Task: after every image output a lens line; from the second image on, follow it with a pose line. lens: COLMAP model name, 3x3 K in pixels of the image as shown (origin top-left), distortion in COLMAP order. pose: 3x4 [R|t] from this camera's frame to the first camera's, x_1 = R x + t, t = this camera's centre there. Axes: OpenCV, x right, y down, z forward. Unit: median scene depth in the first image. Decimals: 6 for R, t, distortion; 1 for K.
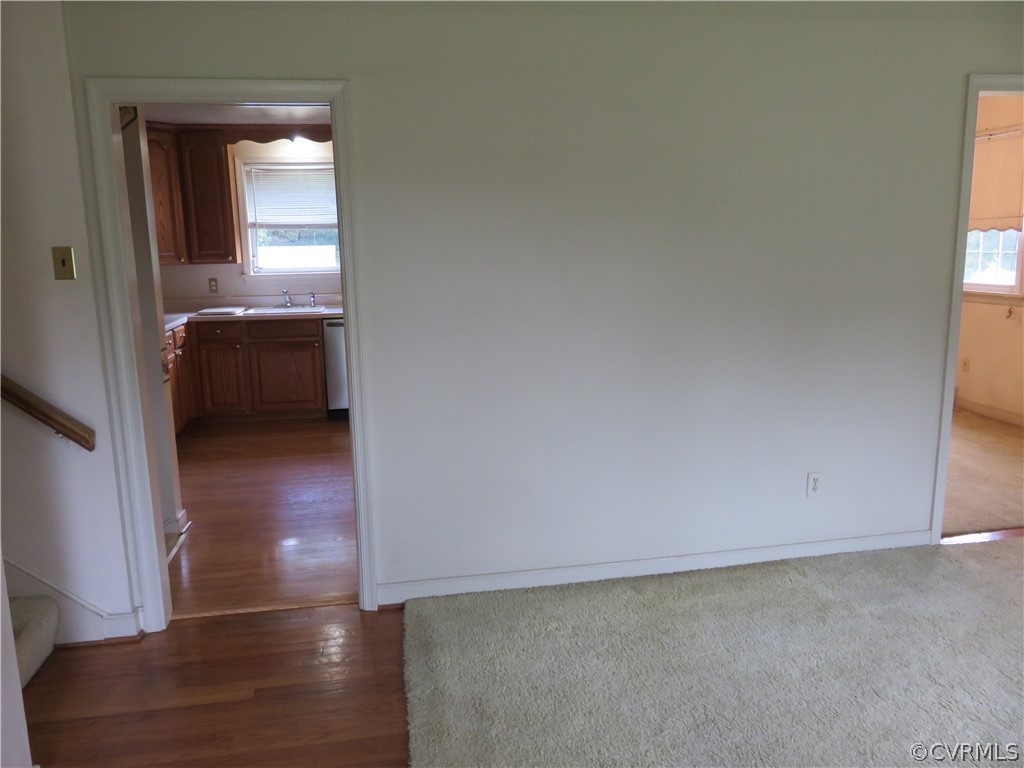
lens RADIAL K [[772.3, 0, 512.0], [0, 772.3, 384.0], [0, 0, 1]] dist [-0.016477, -0.005362]
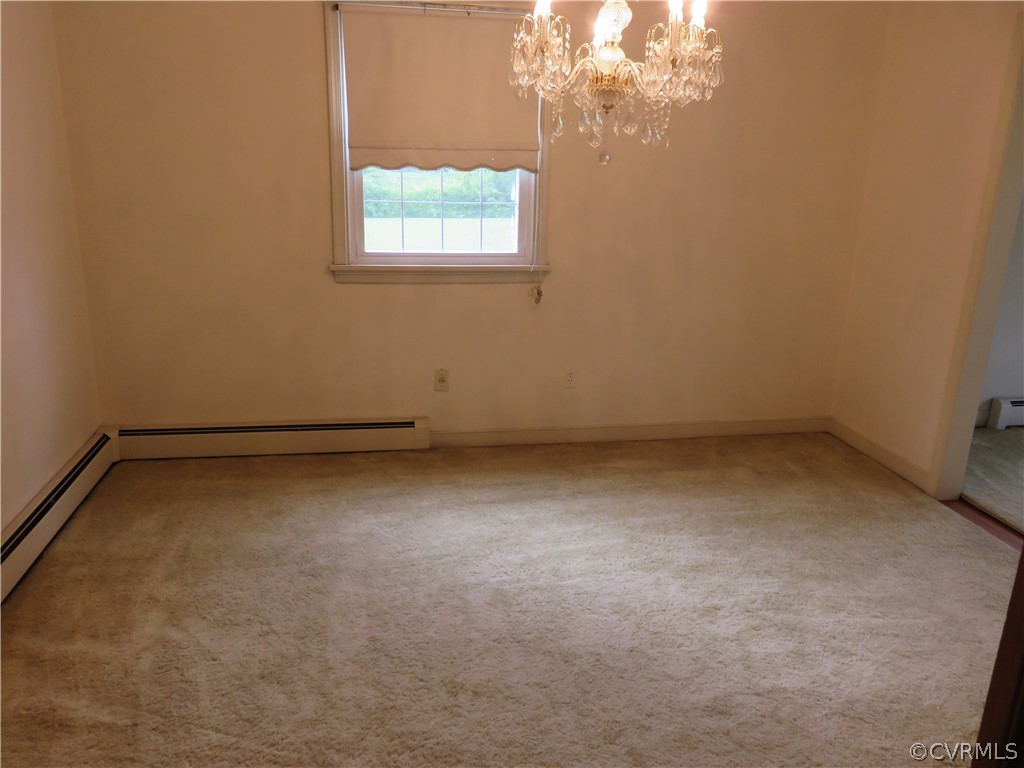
lens RADIAL K [[772.3, 0, 512.0], [0, 772.3, 384.0], [0, 0, 1]] dist [-0.016477, -0.005362]
pose [[-0.000393, -0.266667, 0.963789, -0.034477], [0.159254, 0.951472, 0.263324, -0.191932], [-0.987238, 0.153591, 0.042093, 0.956836]]
